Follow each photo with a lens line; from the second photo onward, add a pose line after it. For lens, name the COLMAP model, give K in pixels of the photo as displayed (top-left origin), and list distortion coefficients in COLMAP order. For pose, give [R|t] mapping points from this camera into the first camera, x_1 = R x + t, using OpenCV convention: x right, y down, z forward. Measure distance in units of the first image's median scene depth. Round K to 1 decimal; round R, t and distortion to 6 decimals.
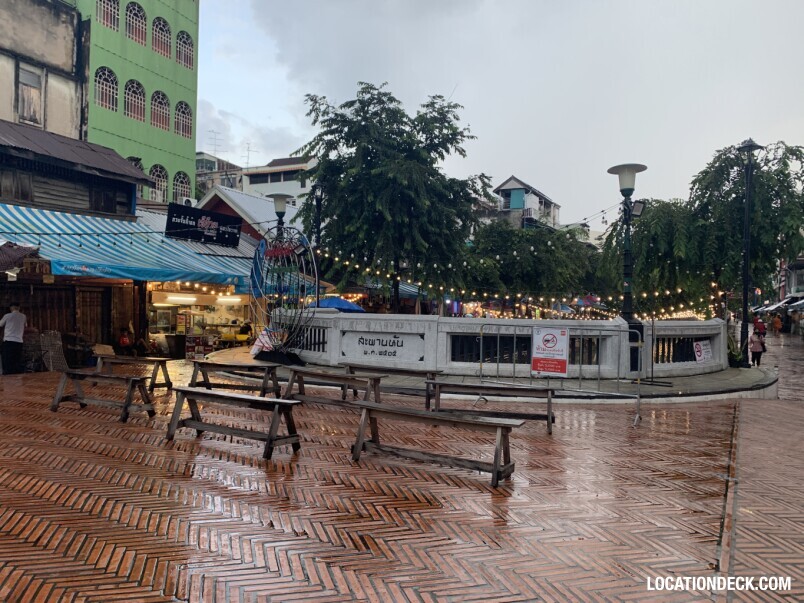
lens RADIAL K [[625.6, 0, 400.2], [0, 625.6, 314.1], [0, 0, 1]] dist [-0.006253, -0.002026]
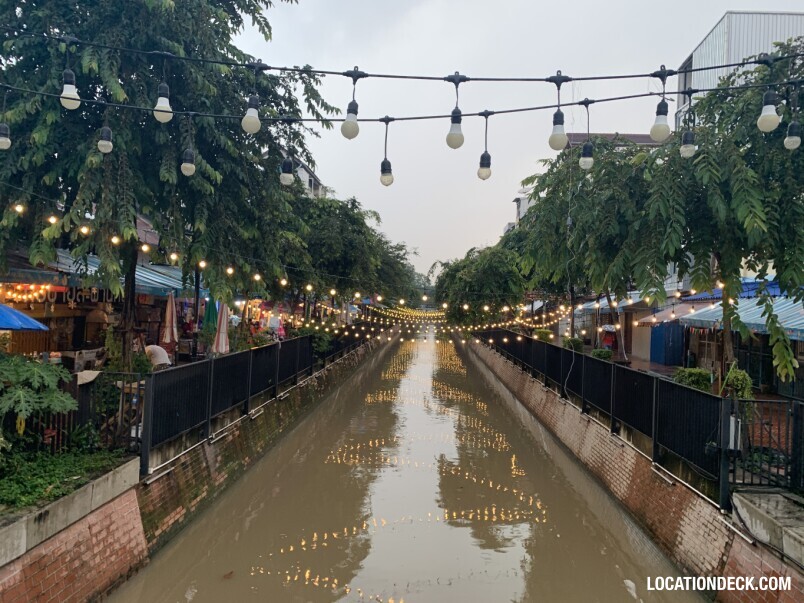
lens RADIAL K [[625.6, 0, 400.2], [0, 625.6, 314.1], [0, 0, 1]] dist [-0.006253, -0.002026]
pose [[0.911632, 0.011255, 0.410854, -0.014882], [-0.013996, 0.999895, 0.003665, -0.016718], [-0.410770, -0.009092, 0.911694, 0.501140]]
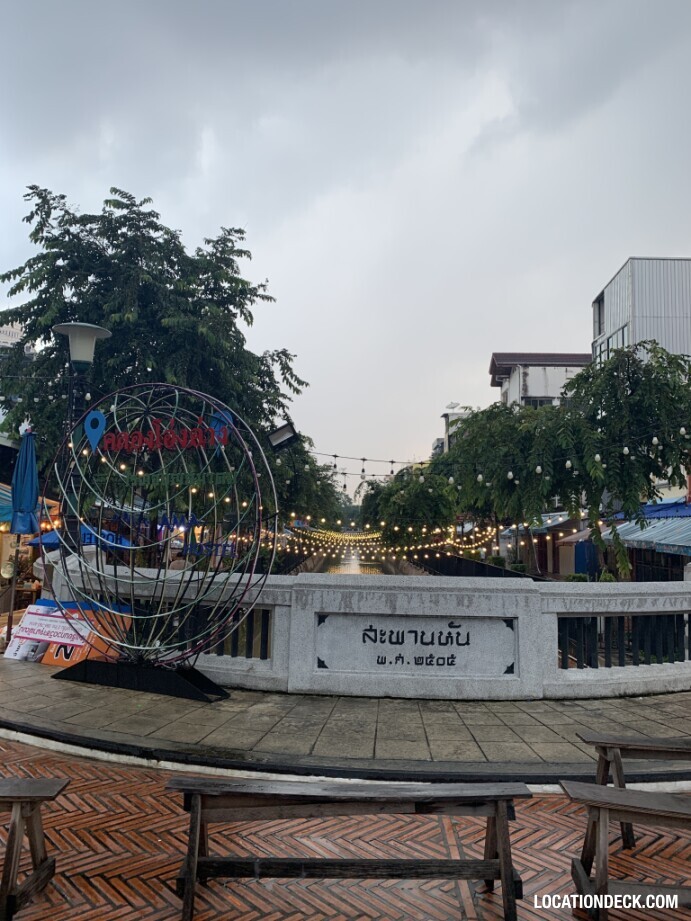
lens RADIAL K [[711.4, 0, 345.5], [0, 711.4, 460.5], [0, 0, 1]] dist [-0.003340, 0.002600]
pose [[0.895232, 0.047928, 0.443016, -0.165856], [-0.001757, 0.994571, -0.104048, -0.016156], [-0.445598, 0.092368, 0.890455, 0.273318]]
